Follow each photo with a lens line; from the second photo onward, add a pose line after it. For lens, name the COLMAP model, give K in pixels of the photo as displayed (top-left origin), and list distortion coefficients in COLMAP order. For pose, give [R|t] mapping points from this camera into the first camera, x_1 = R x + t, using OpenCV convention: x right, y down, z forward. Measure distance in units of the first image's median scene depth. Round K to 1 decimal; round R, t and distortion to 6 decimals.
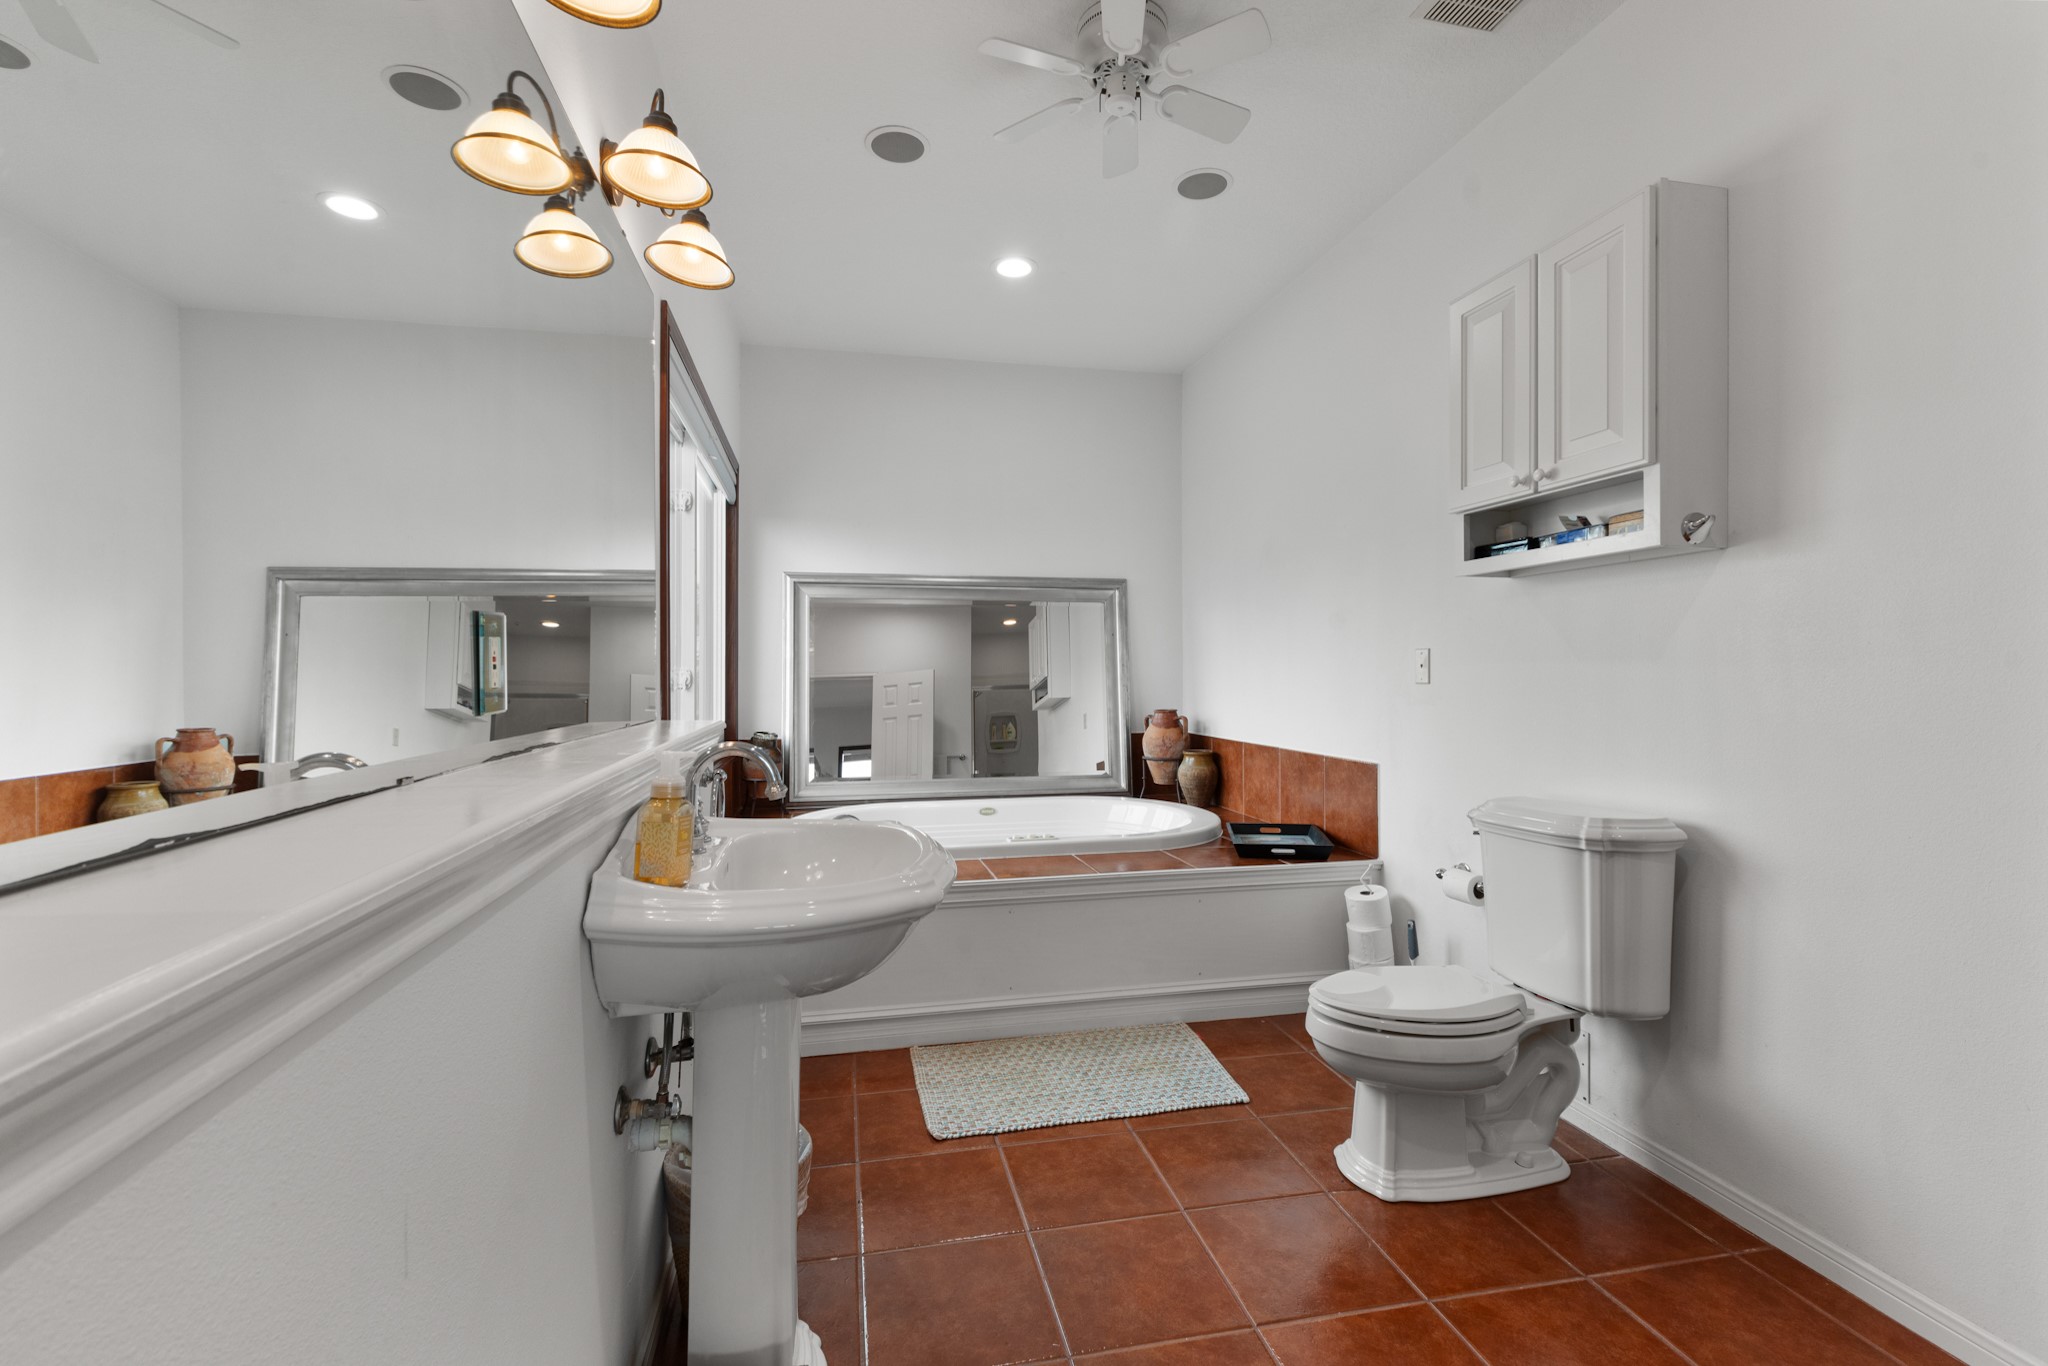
lens RADIAL K [[880.1, 0, 1020.6], [0, 880.1, 676.0], [0, 0, 1]] dist [0.000351, -0.000201]
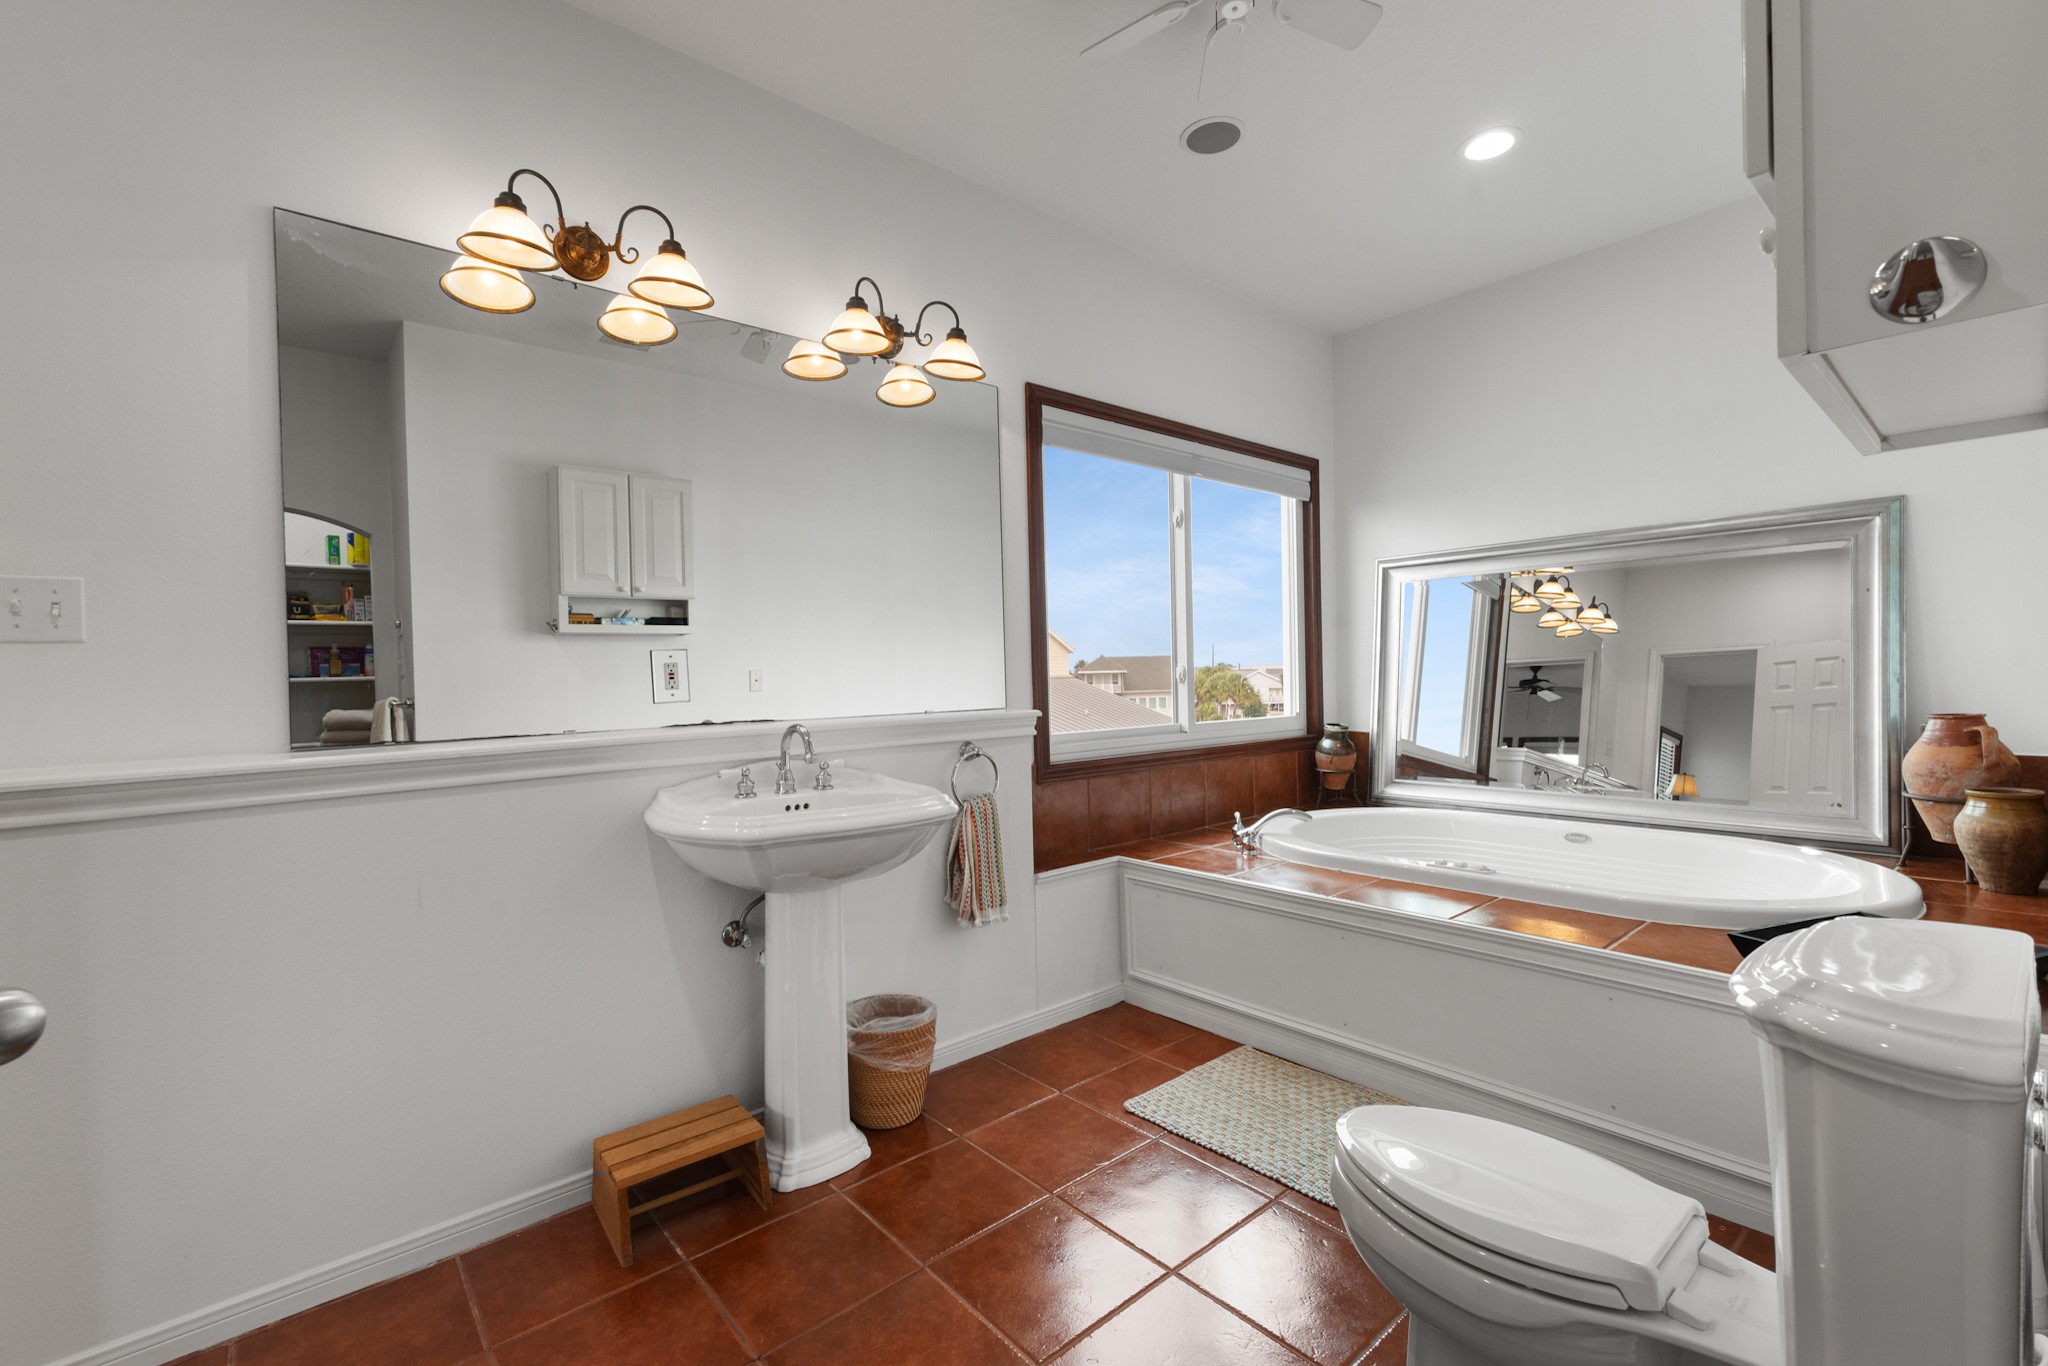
lens RADIAL K [[880.1, 0, 1019.9], [0, 880.1, 682.5], [0, 0, 1]] dist [0.000351, -0.000201]
pose [[0.479460, 0.005467, -0.877547, 0.391187], [0.021556, 0.999605, 0.018006, -0.006289], [0.877299, -0.027550, 0.479153, 0.196634]]
